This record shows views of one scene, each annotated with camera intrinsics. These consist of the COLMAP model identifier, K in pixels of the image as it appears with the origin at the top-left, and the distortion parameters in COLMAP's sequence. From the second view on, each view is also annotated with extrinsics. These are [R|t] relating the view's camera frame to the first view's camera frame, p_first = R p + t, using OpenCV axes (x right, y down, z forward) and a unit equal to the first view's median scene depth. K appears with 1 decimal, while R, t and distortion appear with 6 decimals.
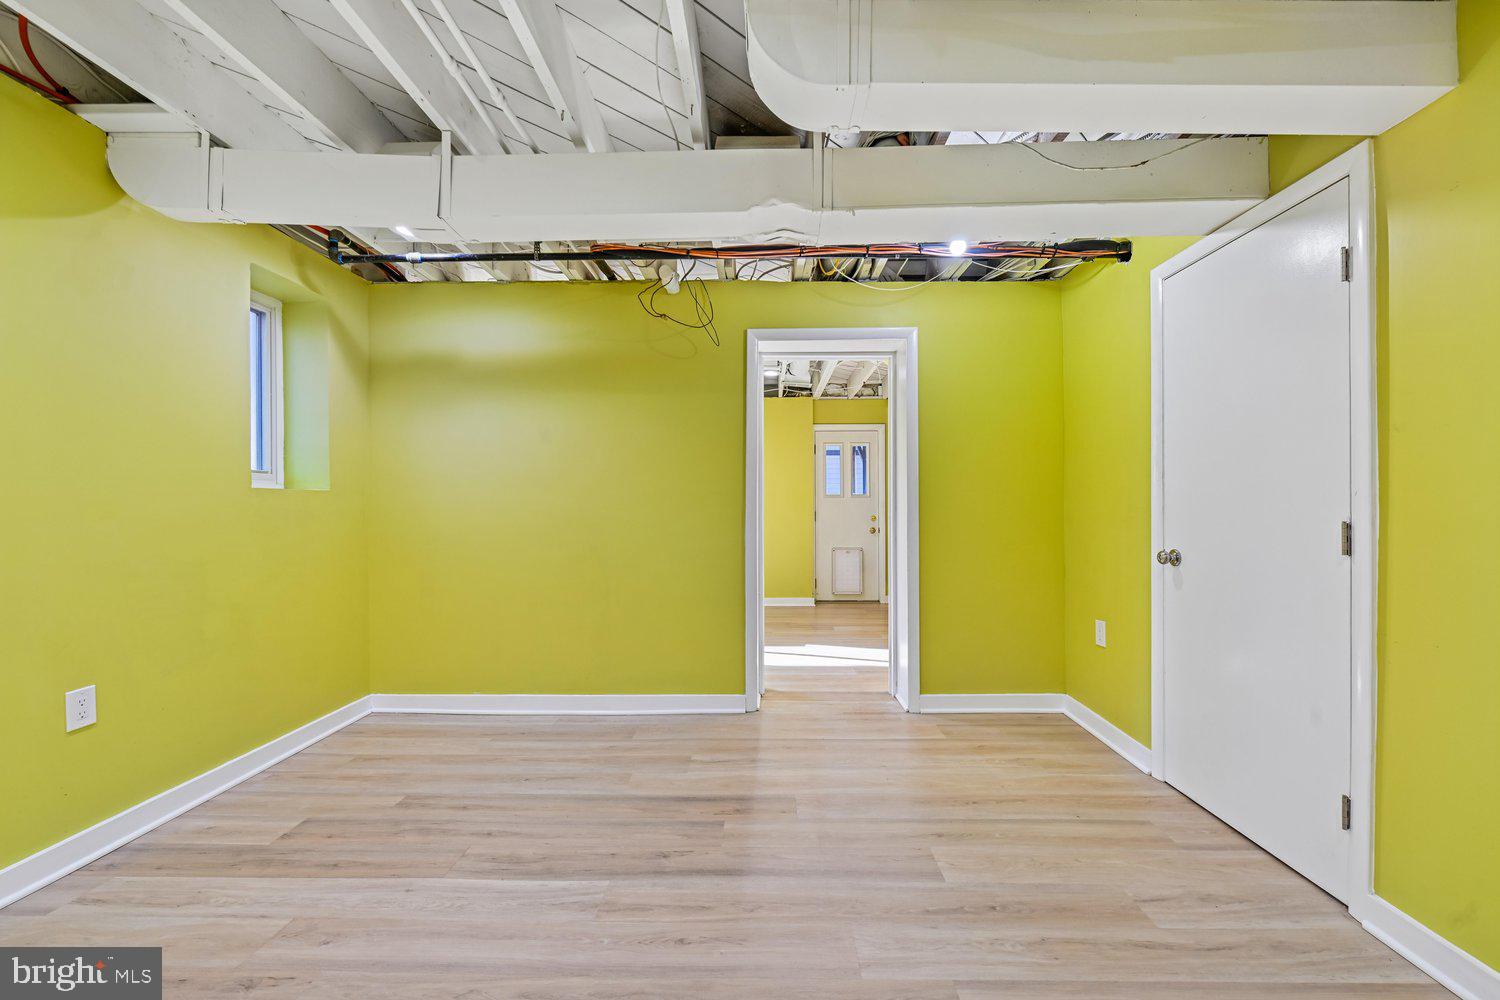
lens RADIAL K [[594.9, 0, 754.3], [0, 594.9, 503.7], [0, 0, 1]] dist [0.002255, 0.000222]
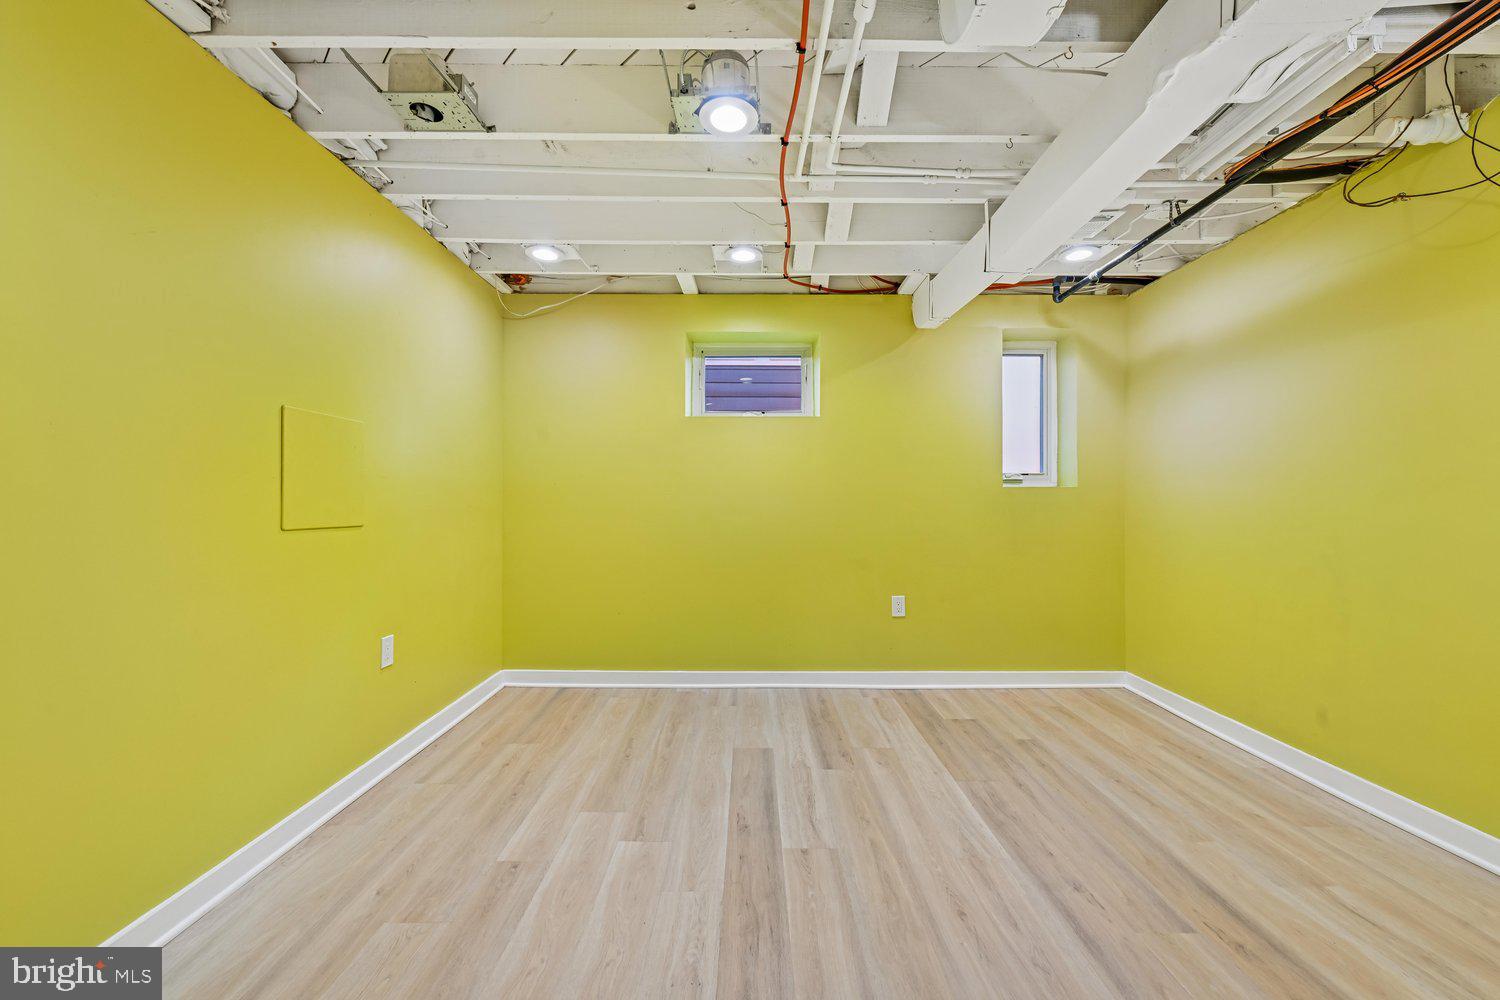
lens RADIAL K [[594.9, 0, 754.3], [0, 594.9, 503.7], [0, 0, 1]] dist [0.002255, 0.000222]
pose [[0.021008, 0.006802, -0.999756, 0.633918], [0.002309, 0.999974, 0.006852, 0.001840], [0.999777, -0.002453, 0.020992, 0.424278]]
